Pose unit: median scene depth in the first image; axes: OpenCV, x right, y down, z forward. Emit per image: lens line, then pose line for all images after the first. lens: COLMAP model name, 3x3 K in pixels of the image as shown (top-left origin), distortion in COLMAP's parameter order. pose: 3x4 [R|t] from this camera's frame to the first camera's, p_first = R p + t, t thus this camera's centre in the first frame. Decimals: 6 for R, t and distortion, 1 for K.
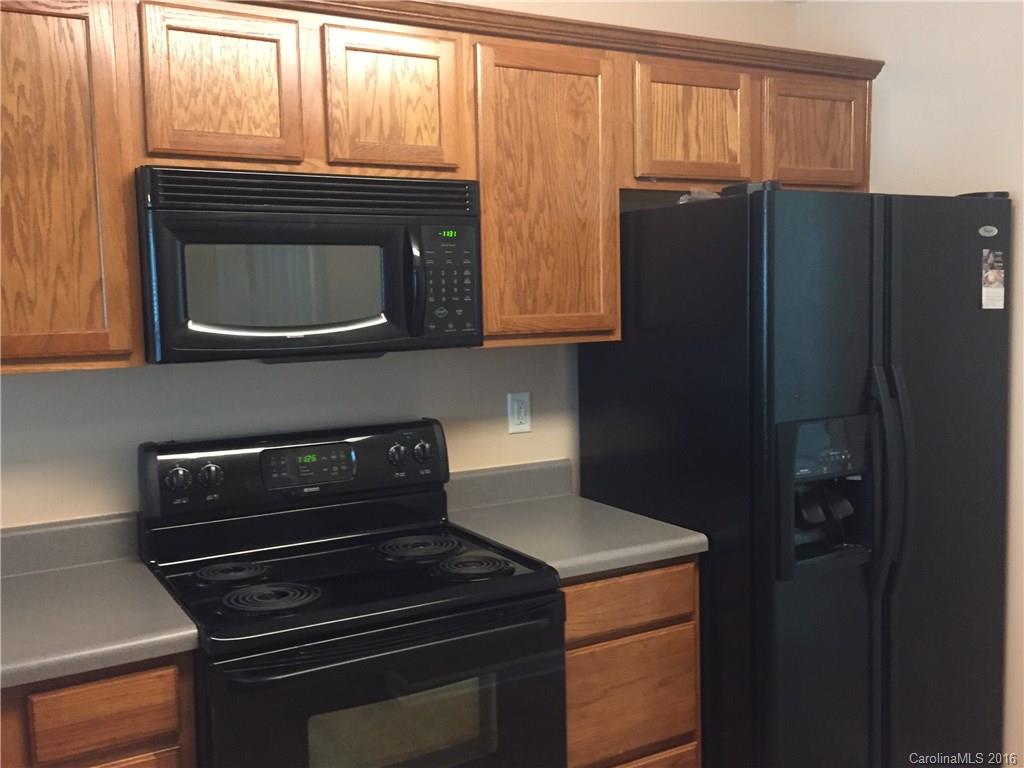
lens RADIAL K [[992.0, 0, 512.4], [0, 992.0, 377.5], [0, 0, 1]] dist [0.025966, 0.000000]
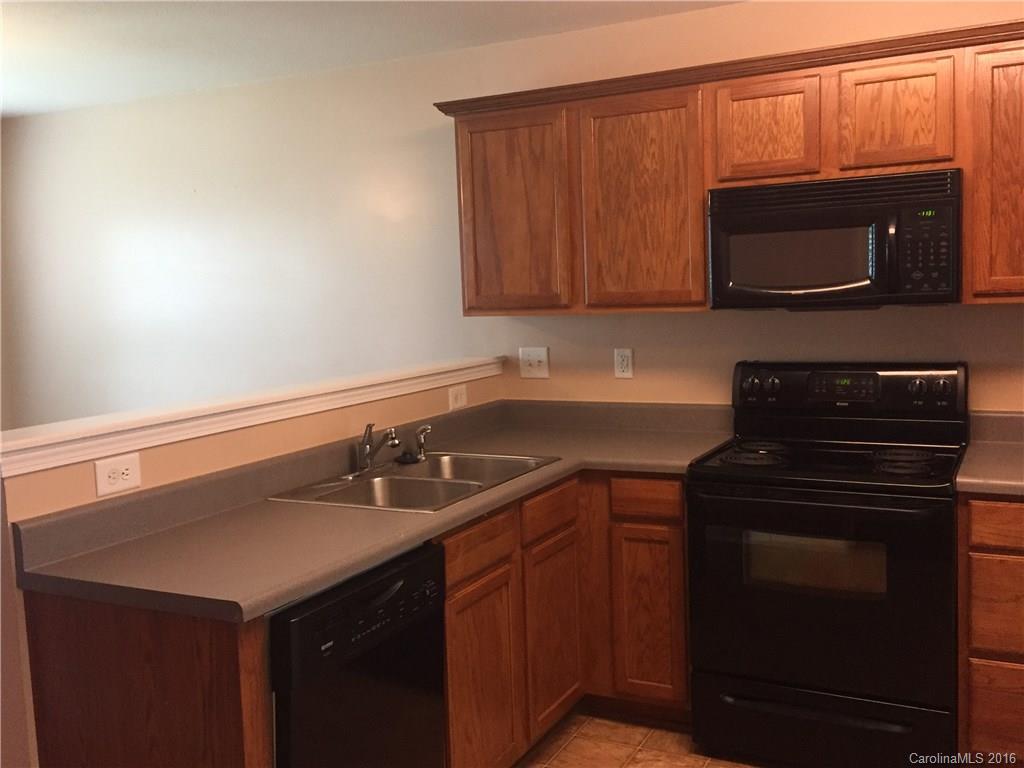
lens RADIAL K [[992.0, 0, 512.7], [0, 992.0, 385.7], [0, 0, 1]] dist [0.025966, 0.000000]
pose [[0.522295, 0.087322, -0.848282, 0.784188], [-0.043466, 0.996176, 0.075783, 0.002033], [0.851656, -0.002710, 0.524093, -0.131433]]
